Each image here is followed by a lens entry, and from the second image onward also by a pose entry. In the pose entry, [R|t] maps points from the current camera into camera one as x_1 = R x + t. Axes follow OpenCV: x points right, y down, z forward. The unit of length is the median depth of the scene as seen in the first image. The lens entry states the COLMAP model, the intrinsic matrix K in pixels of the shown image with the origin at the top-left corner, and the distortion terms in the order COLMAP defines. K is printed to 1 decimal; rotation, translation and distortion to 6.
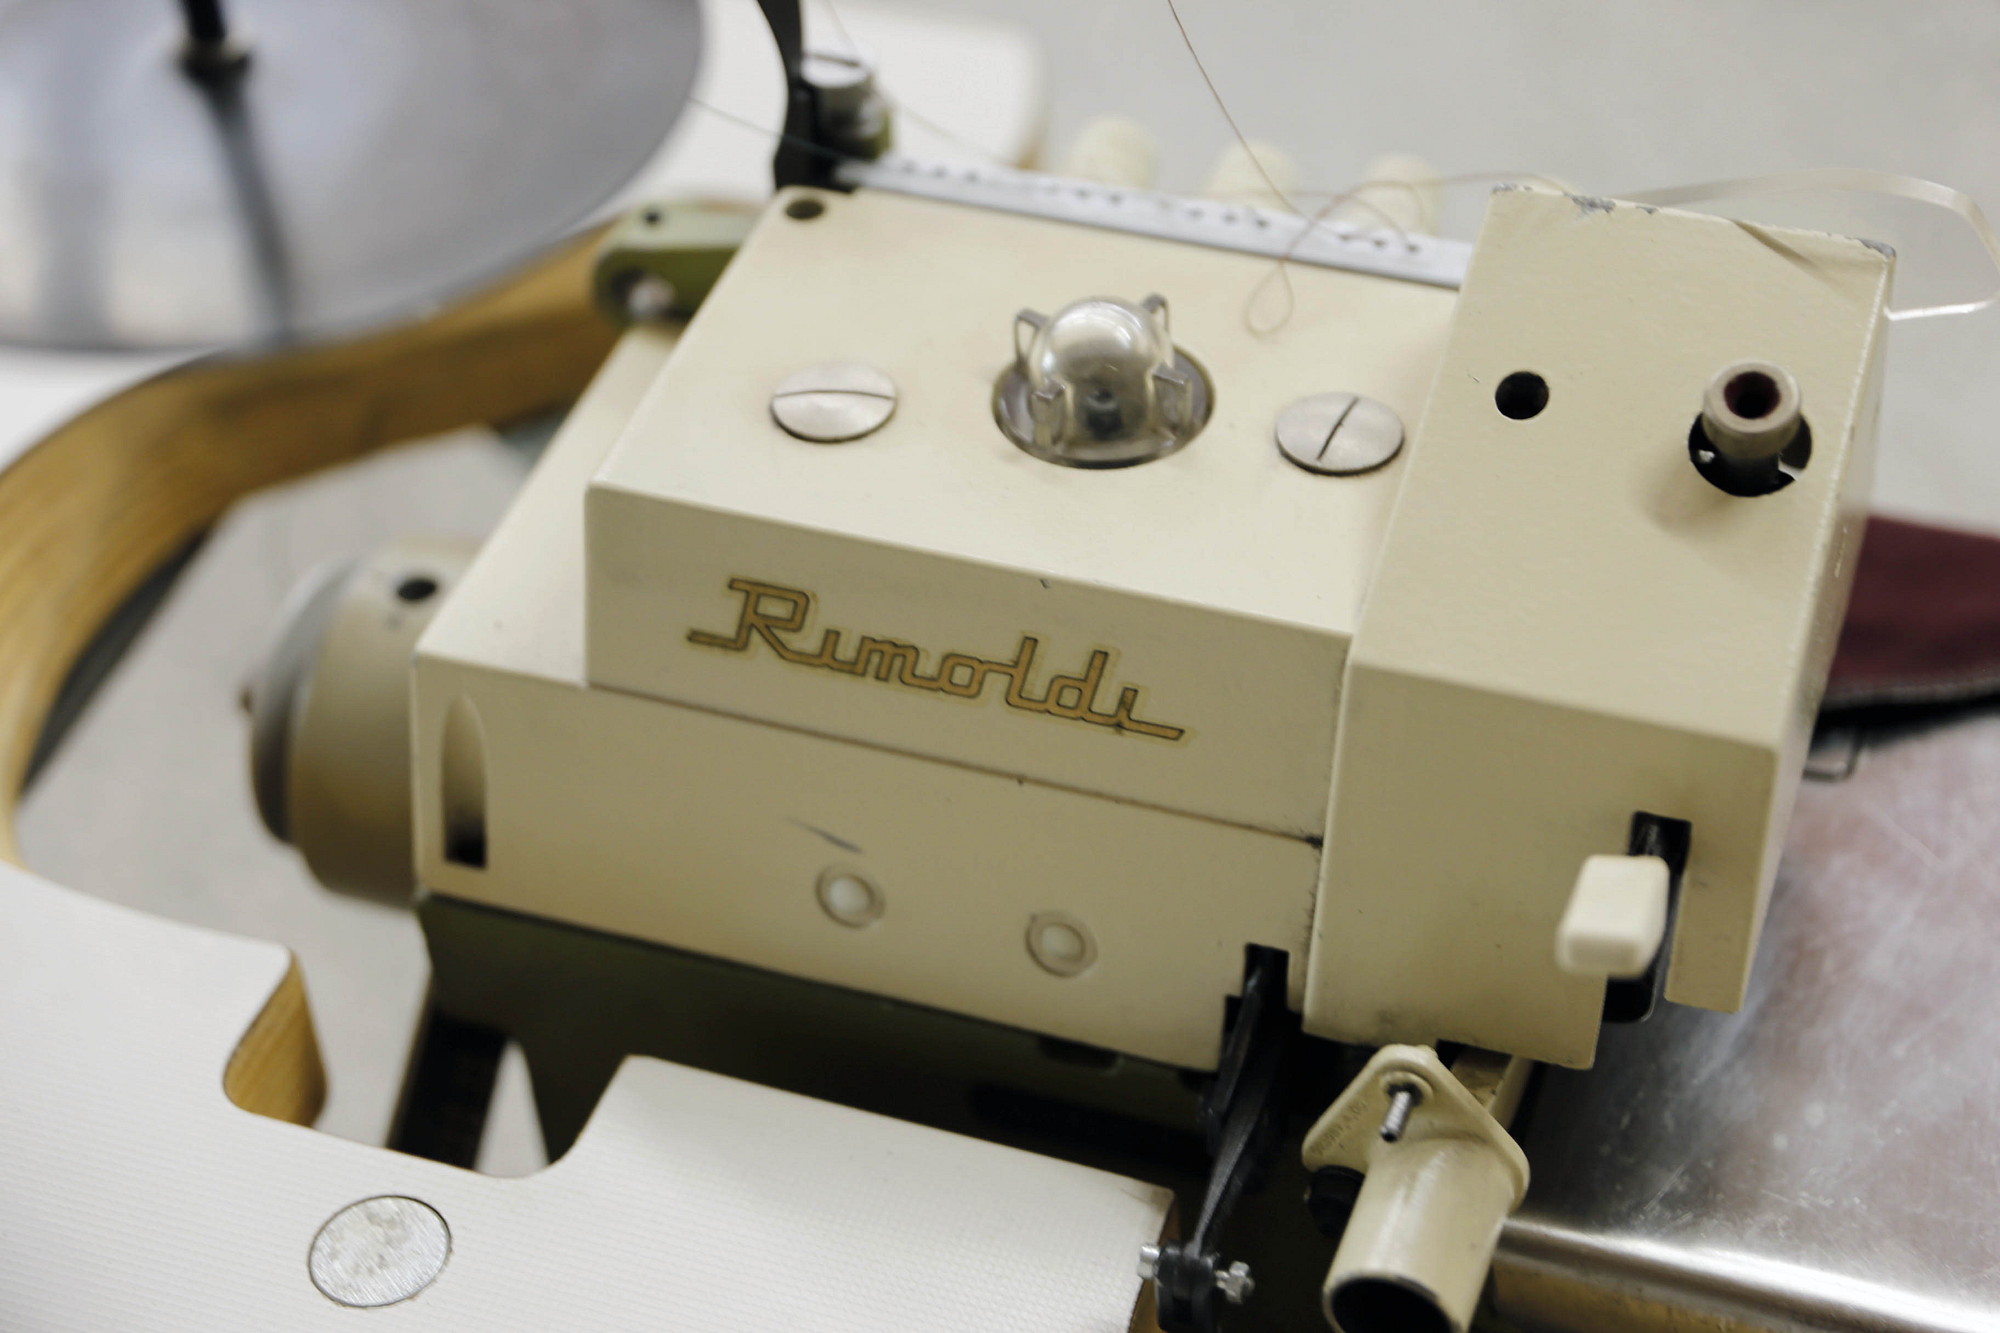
lens RADIAL K [[3414.8, 0, 1009.9], [0, 3414.8, 663.7], [0, 0, 1]] dist [0.129093, 0.000000]
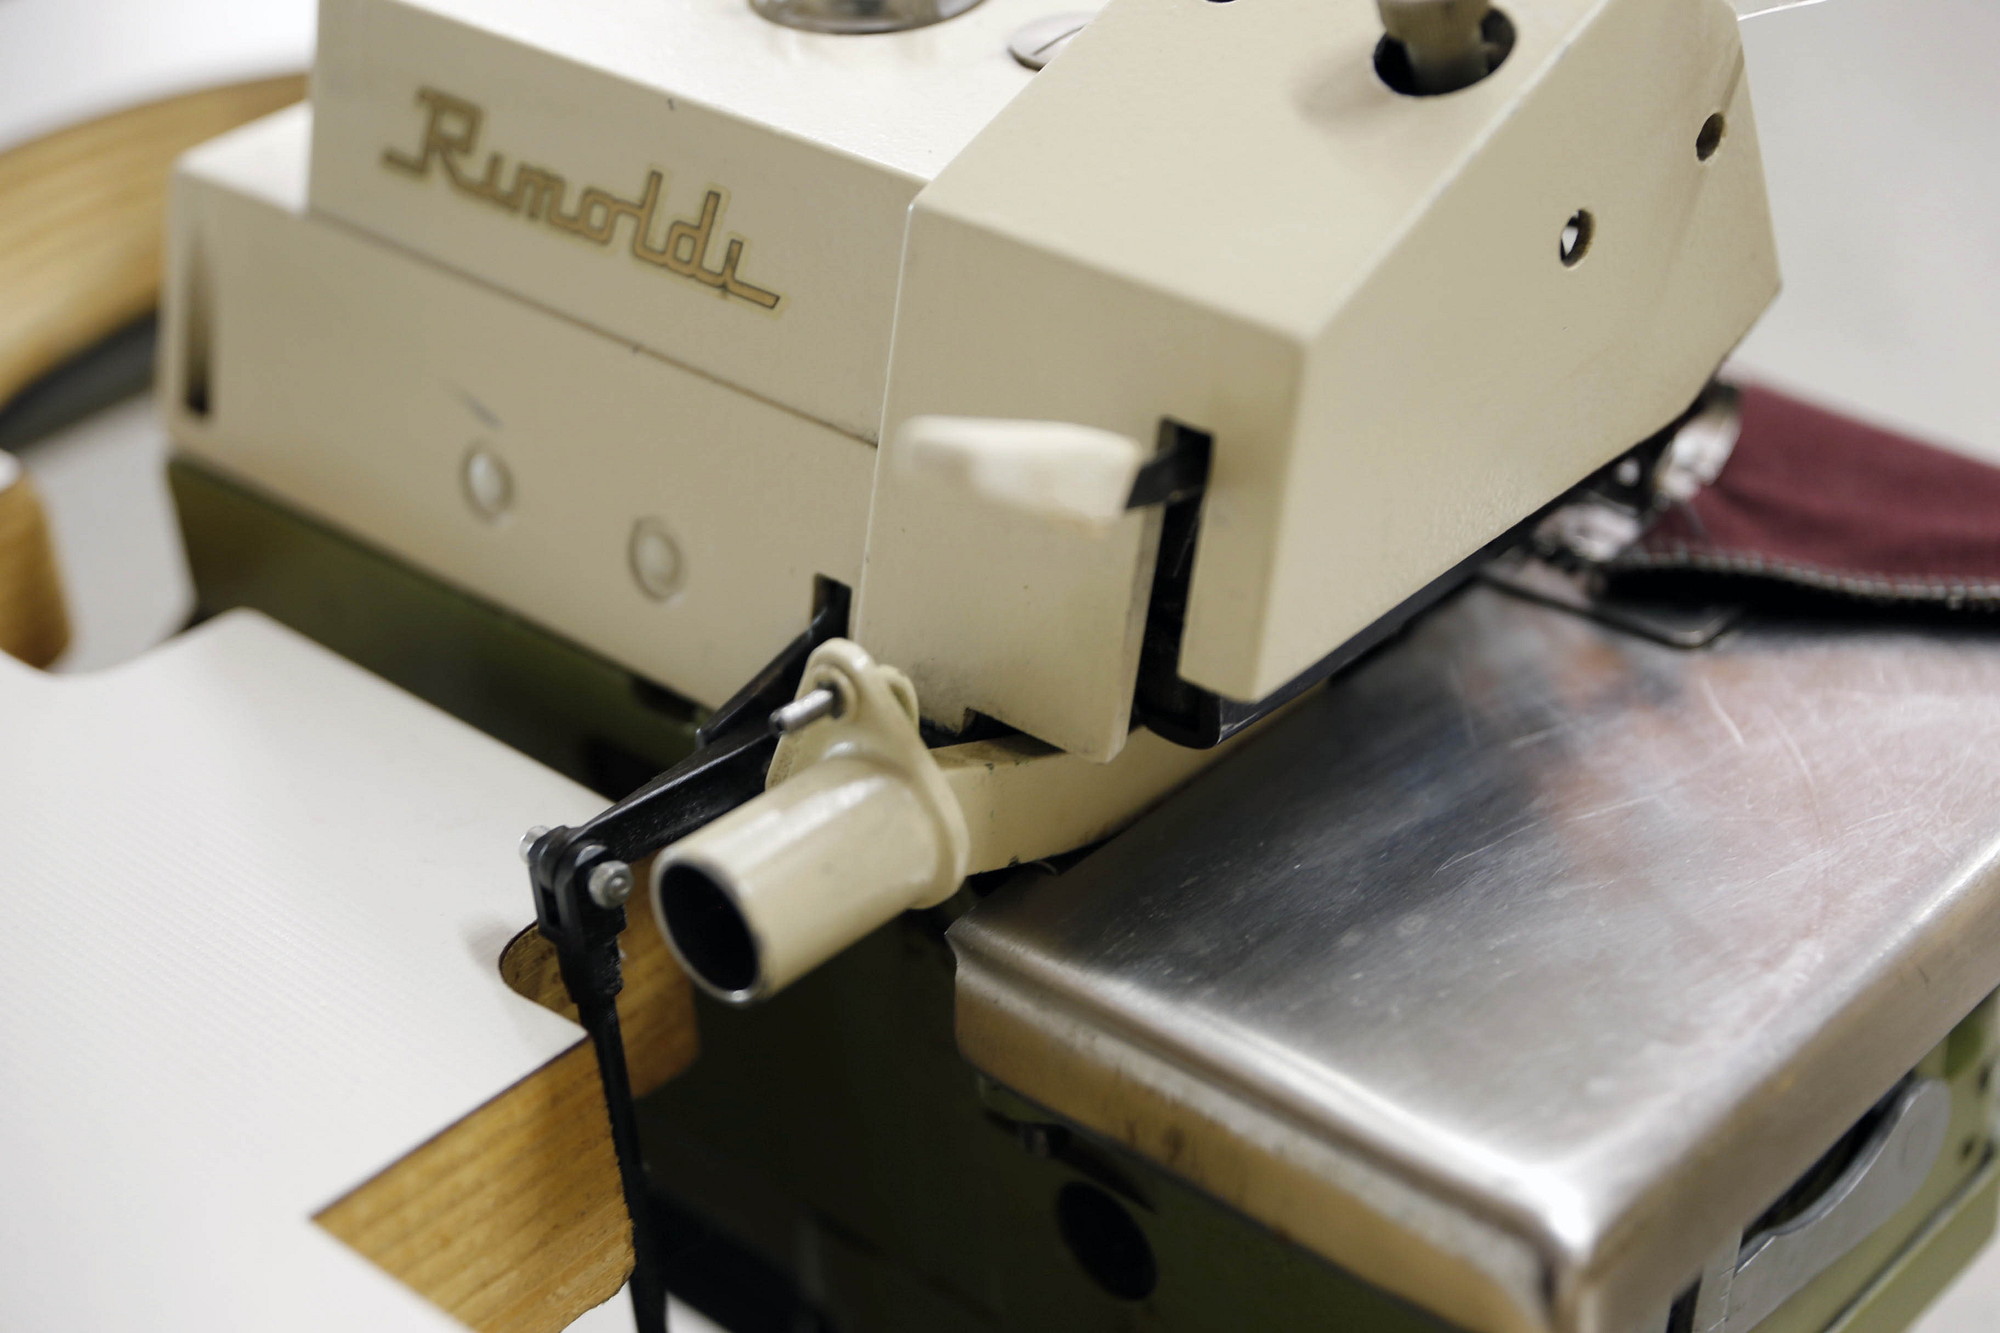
lens RADIAL K [[3414.8, 0, 995.0], [0, 3414.8, 669.6], [0, 0, 1]] dist [0.129093, 0.000000]
pose [[0.917887, 0.204874, -0.339869, 0.411346], [-0.257192, 0.959335, -0.116311, 0.195077], [0.302219, 0.194172, 0.933253, 0.219164]]
